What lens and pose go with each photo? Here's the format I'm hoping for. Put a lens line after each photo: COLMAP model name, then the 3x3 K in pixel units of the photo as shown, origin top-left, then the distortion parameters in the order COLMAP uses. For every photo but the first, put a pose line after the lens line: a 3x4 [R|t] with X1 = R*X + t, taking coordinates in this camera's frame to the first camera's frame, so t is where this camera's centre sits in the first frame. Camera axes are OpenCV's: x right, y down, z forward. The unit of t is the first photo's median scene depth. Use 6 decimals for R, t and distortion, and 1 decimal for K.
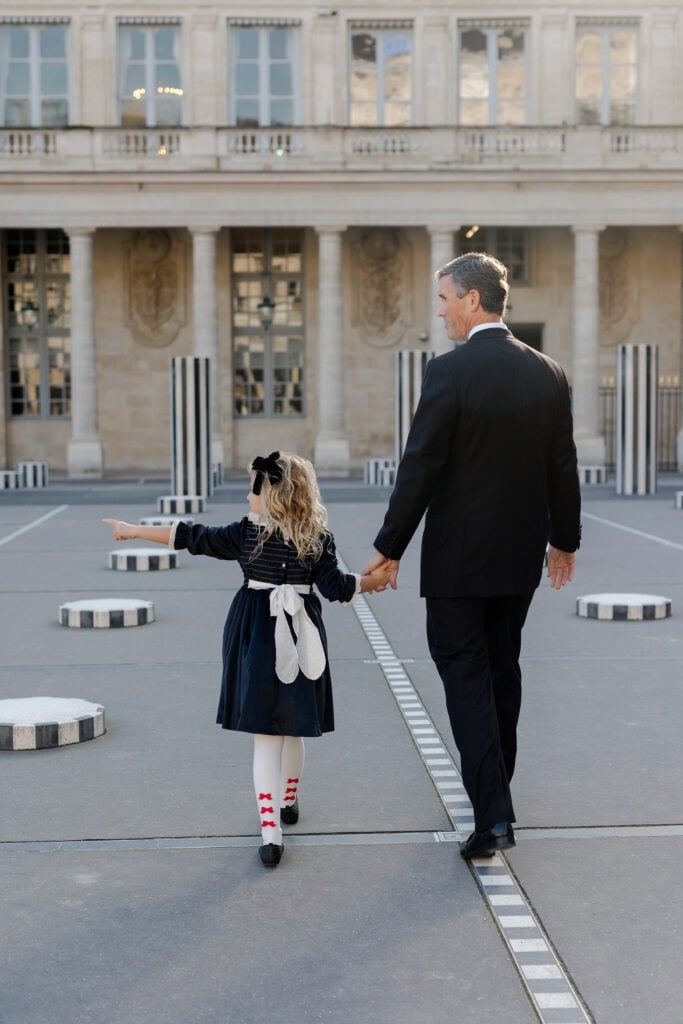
lens RADIAL K [[1500.5, 0, 292.7], [0, 1500.5, 525.1], [0, 0, 1]] dist [-0.002260, 0.000000]
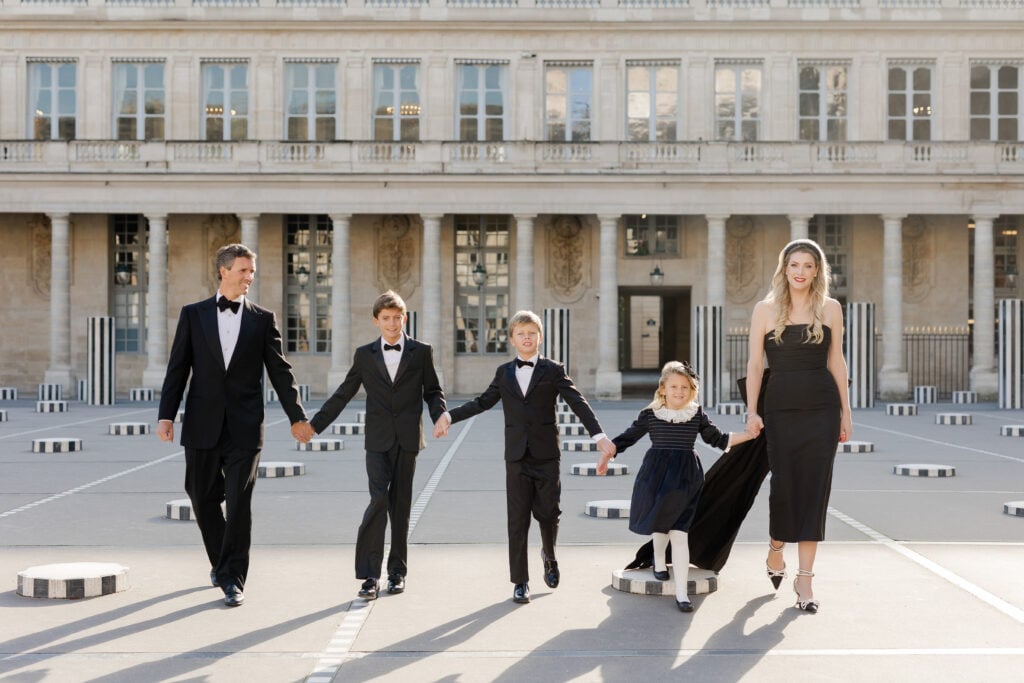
lens RADIAL K [[1500.5, 0, 513.6], [0, 1500.5, 344.4], [0, 0, 1]] dist [-0.002260, 0.000000]
pose [[0.998995, 0.010116, -0.043669, 0.070845], [-0.013771, 0.996352, -0.084225, 0.029783], [0.042658, 0.084742, 0.995489, -0.316374]]
